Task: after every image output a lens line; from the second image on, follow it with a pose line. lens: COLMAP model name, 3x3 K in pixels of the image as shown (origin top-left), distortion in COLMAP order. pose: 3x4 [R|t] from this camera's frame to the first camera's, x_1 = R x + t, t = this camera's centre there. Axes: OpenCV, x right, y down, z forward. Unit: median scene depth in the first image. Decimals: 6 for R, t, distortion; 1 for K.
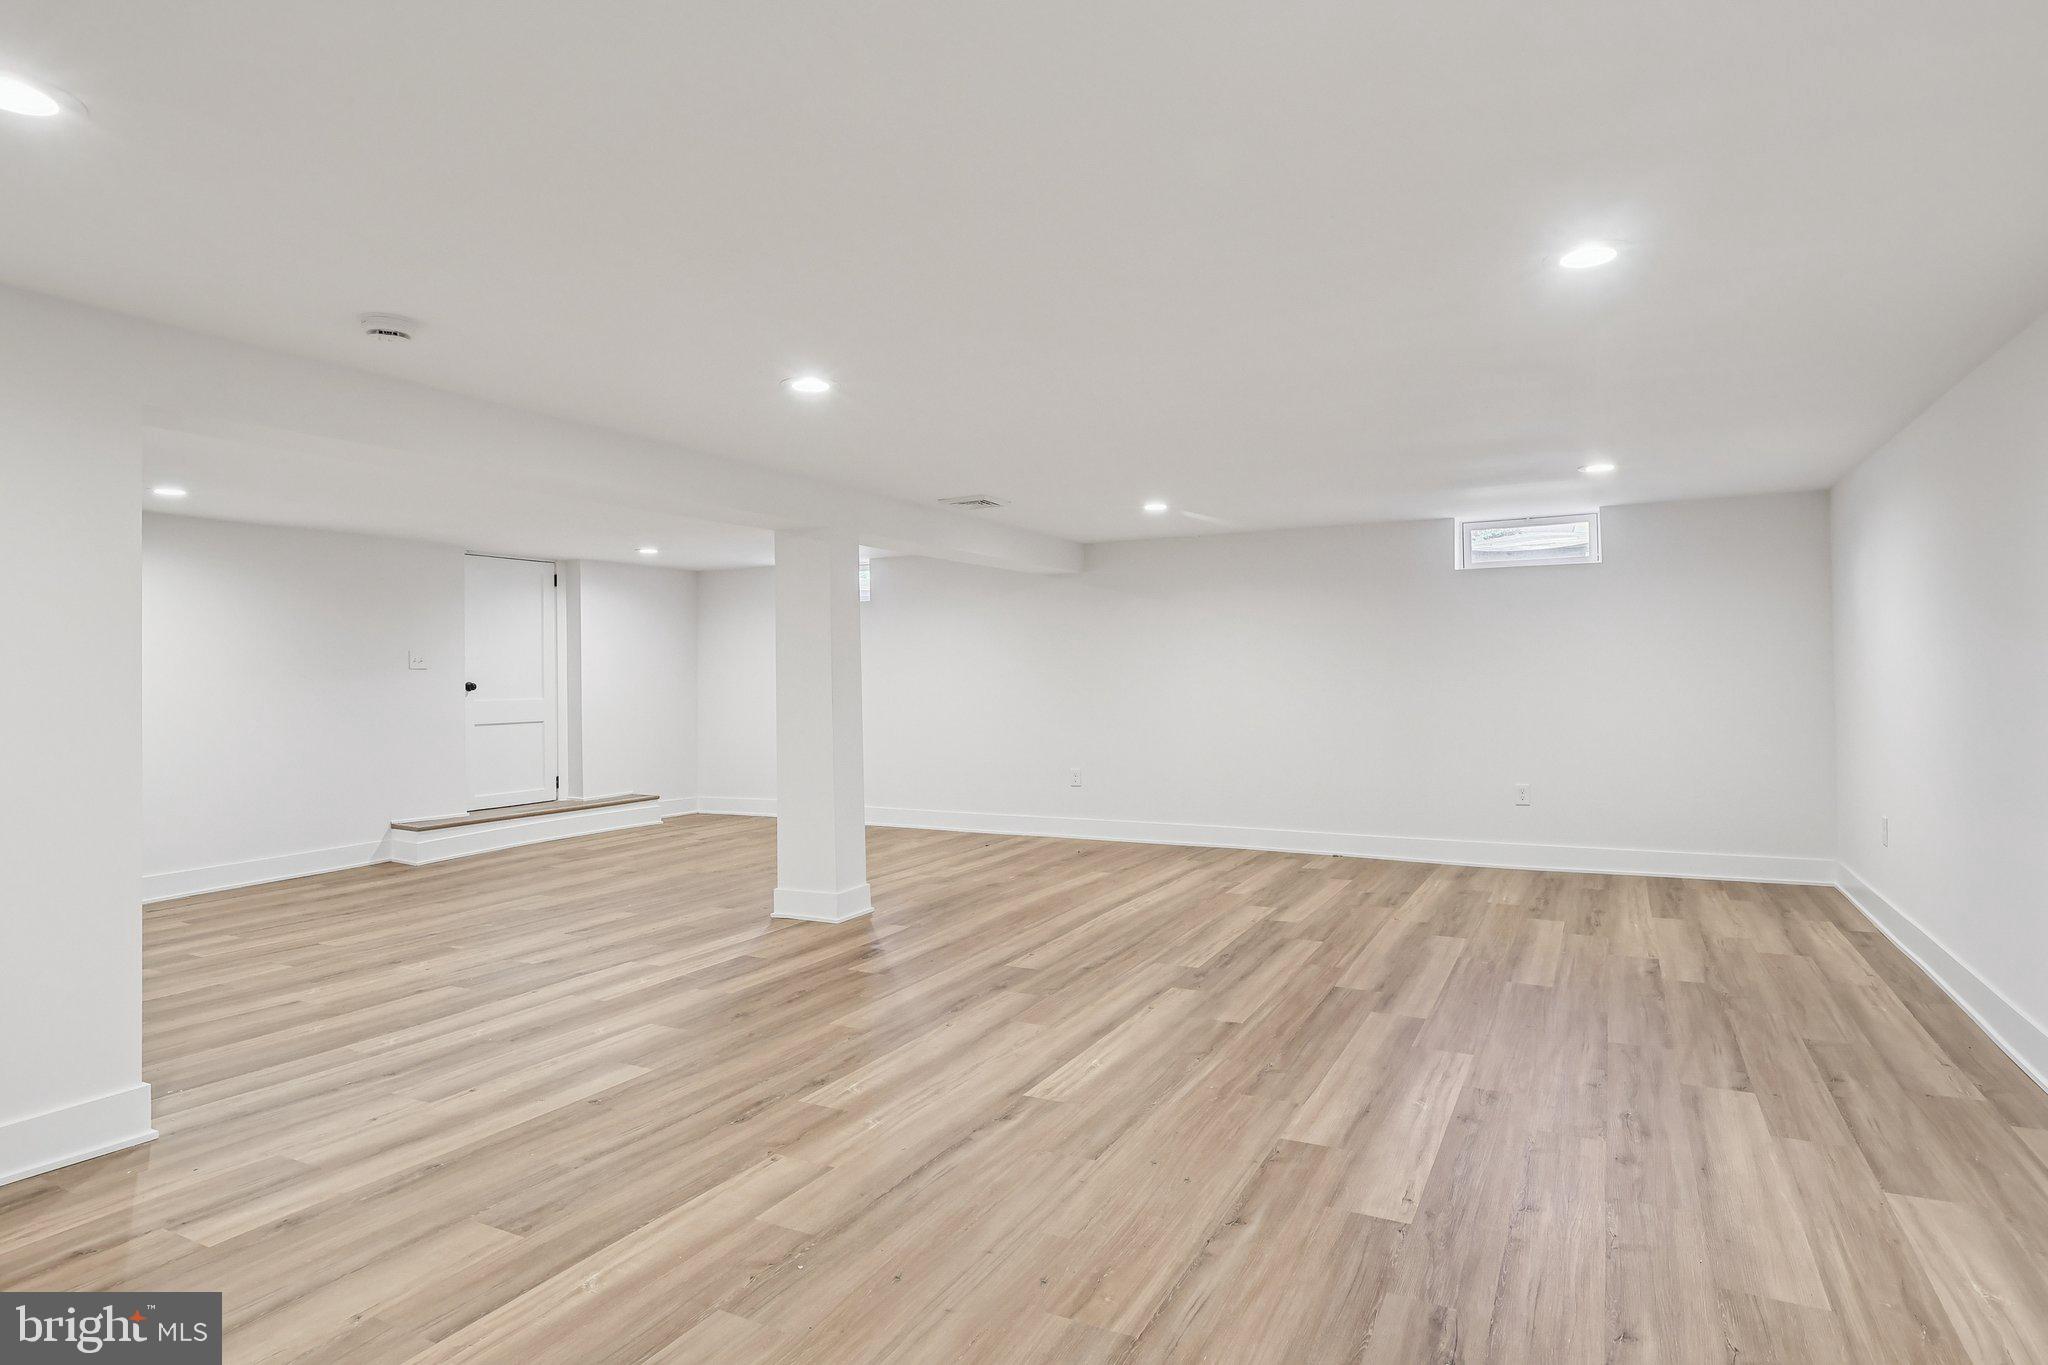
lens RADIAL K [[1114.5, 0, 1029.2], [0, 1114.5, 678.9], [0, 0, 1]] dist [-0.002386, 0.002916]
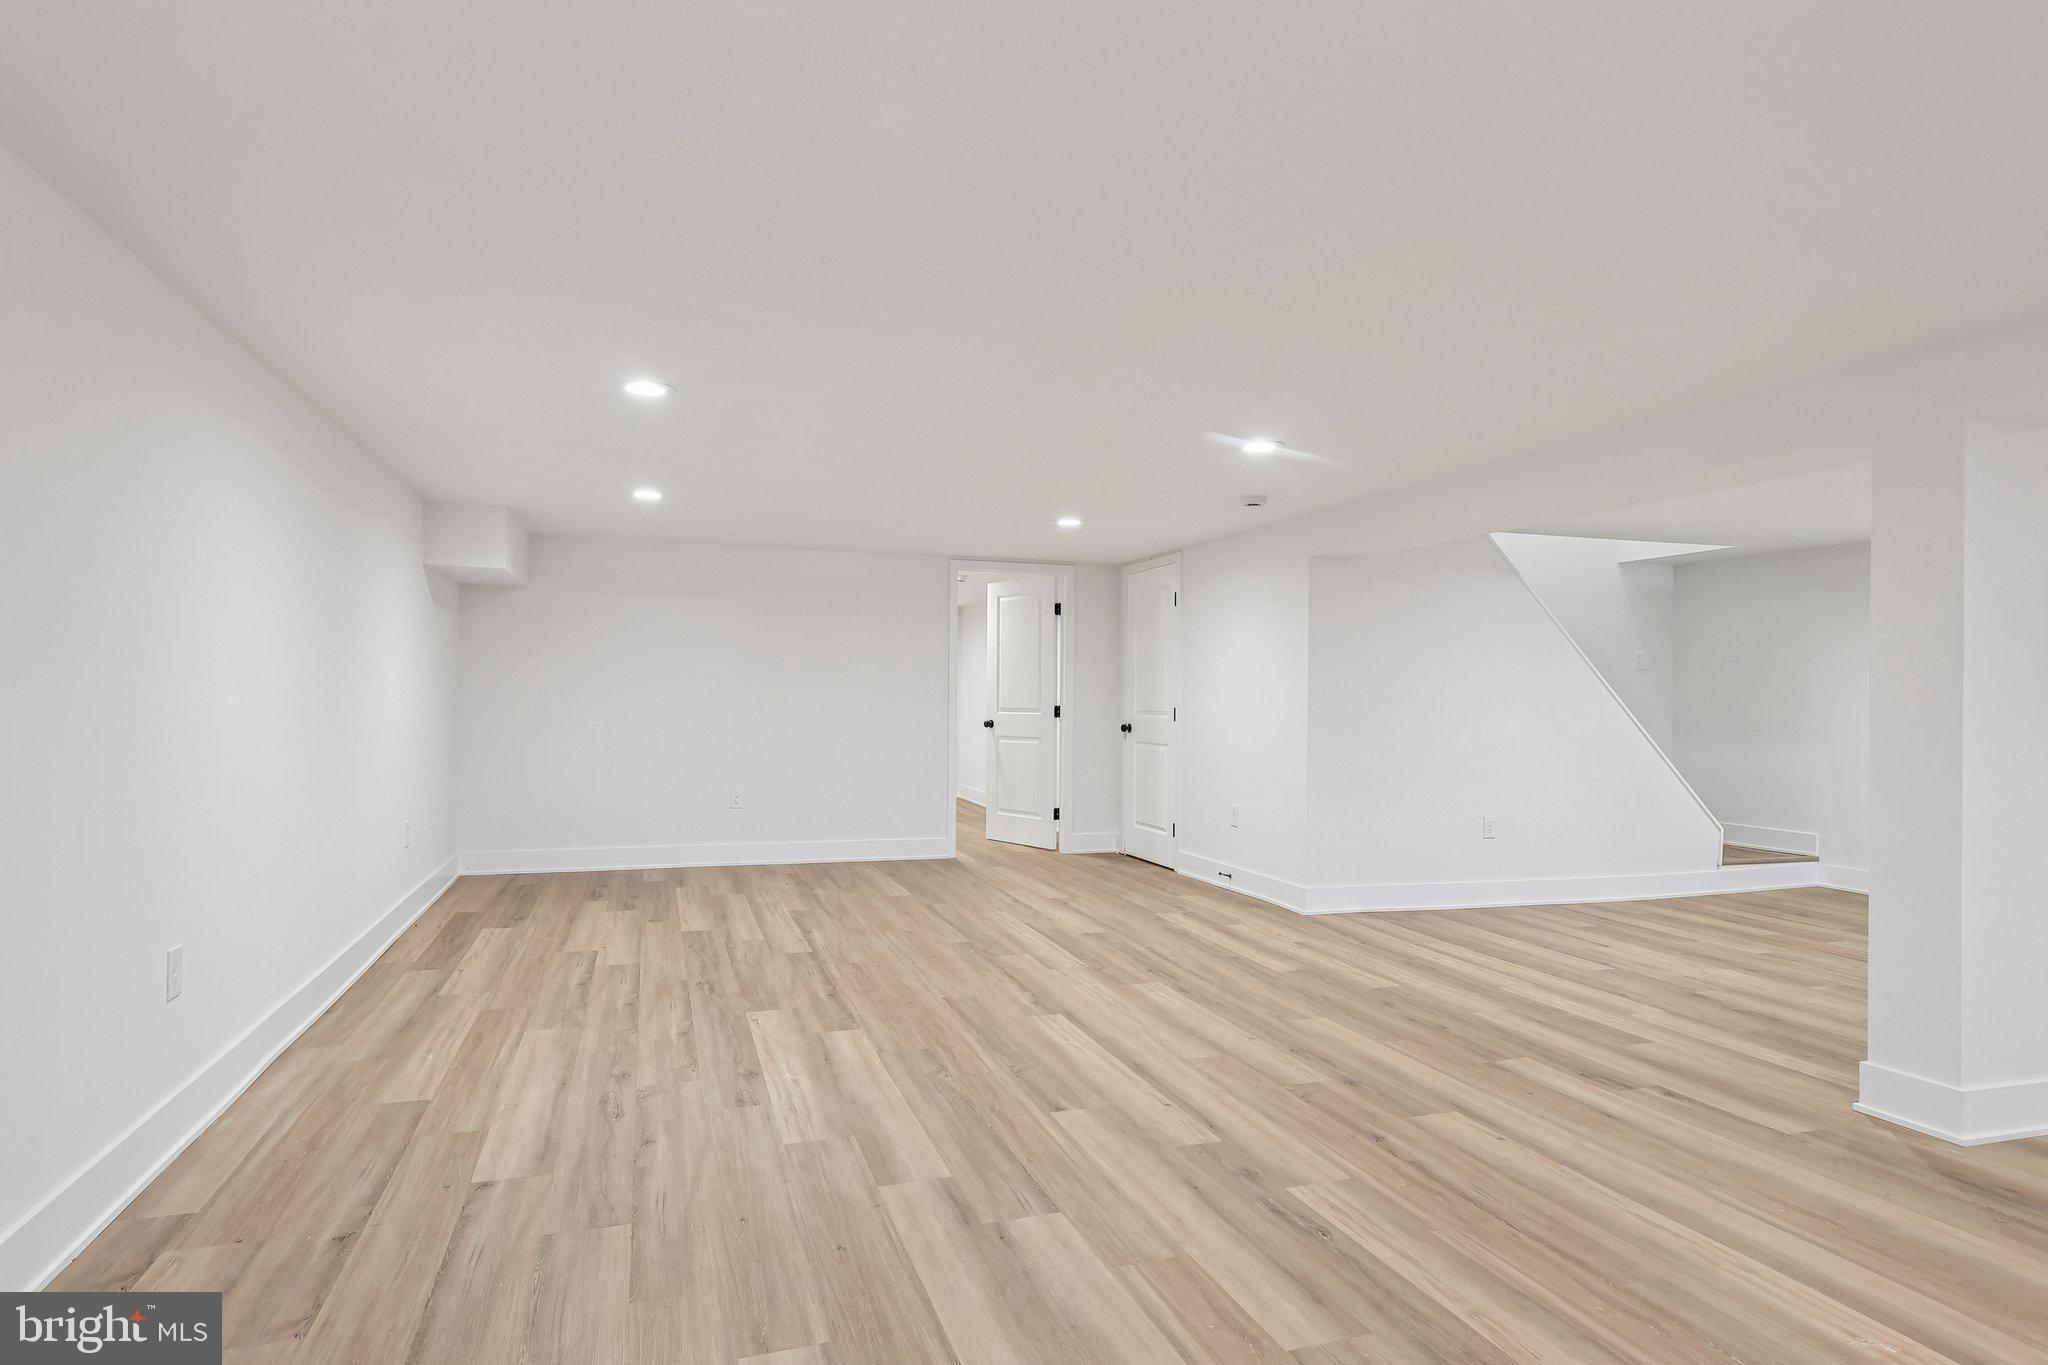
lens RADIAL K [[1114.5, 0, 1026.7], [0, 1114.5, 690.3], [0, 0, 1]] dist [-0.002386, 0.002916]
pose [[-0.691308, 0.001807, -0.722558, 0.875595], [-0.001191, 0.999993, 0.003640, -0.007839], [0.722559, 0.003377, -0.691301, 1.706050]]
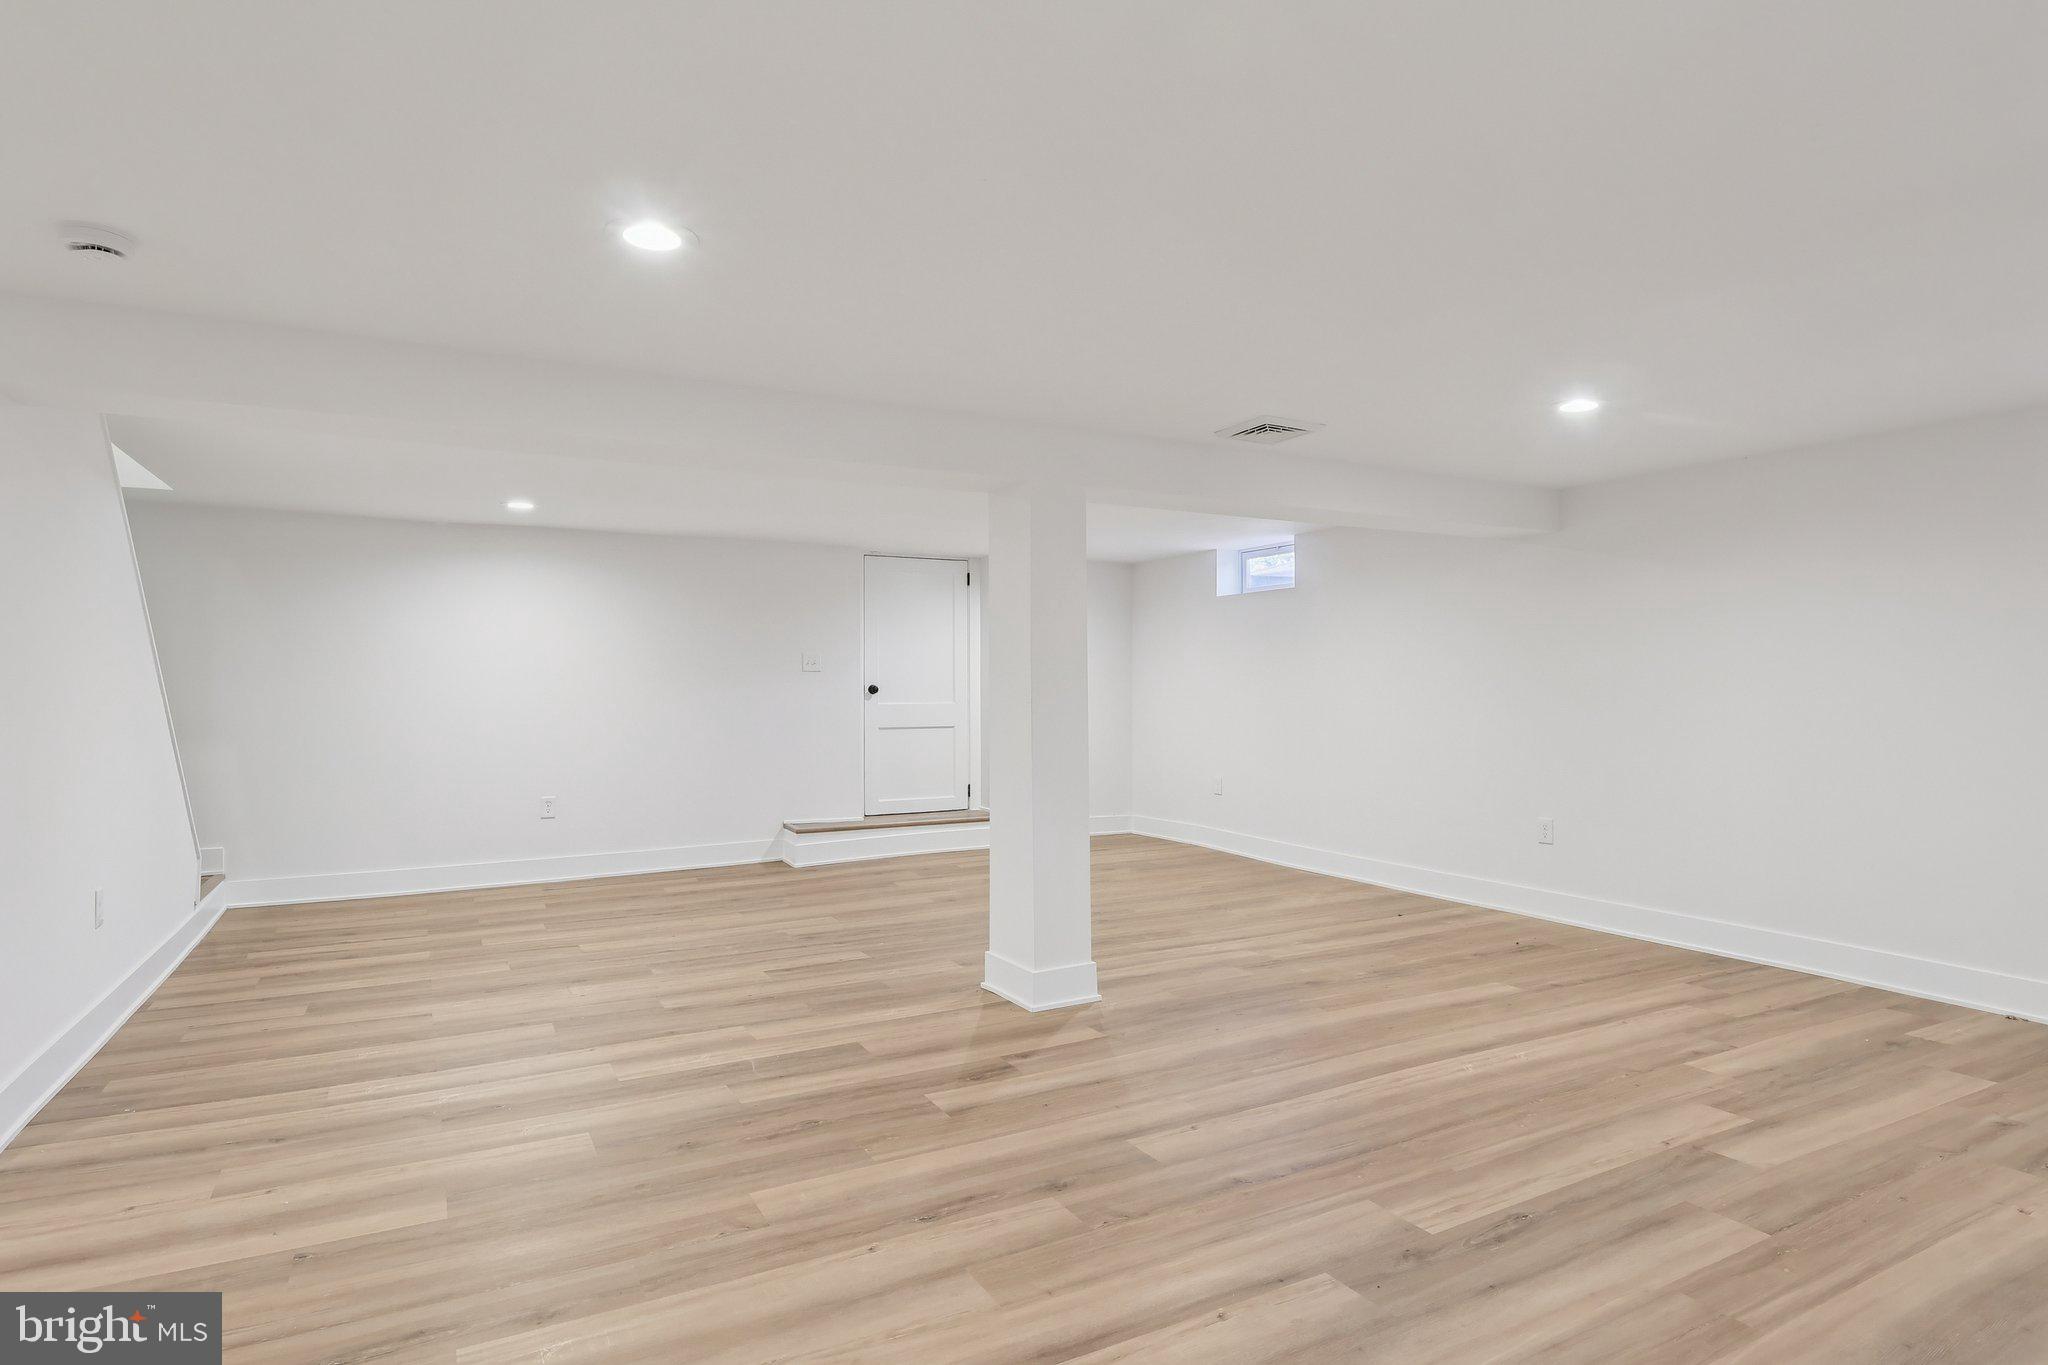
lens RADIAL K [[1114.5, 0, 1023.7], [0, 1114.5, 674.7], [0, 0, 1]] dist [-0.002386, 0.002916]
pose [[0.831684, 0.003095, -0.555241, 0.369707], [-0.007963, 0.999948, -0.006354, -0.001937], [0.555192, 0.009706, 0.831666, 0.588512]]
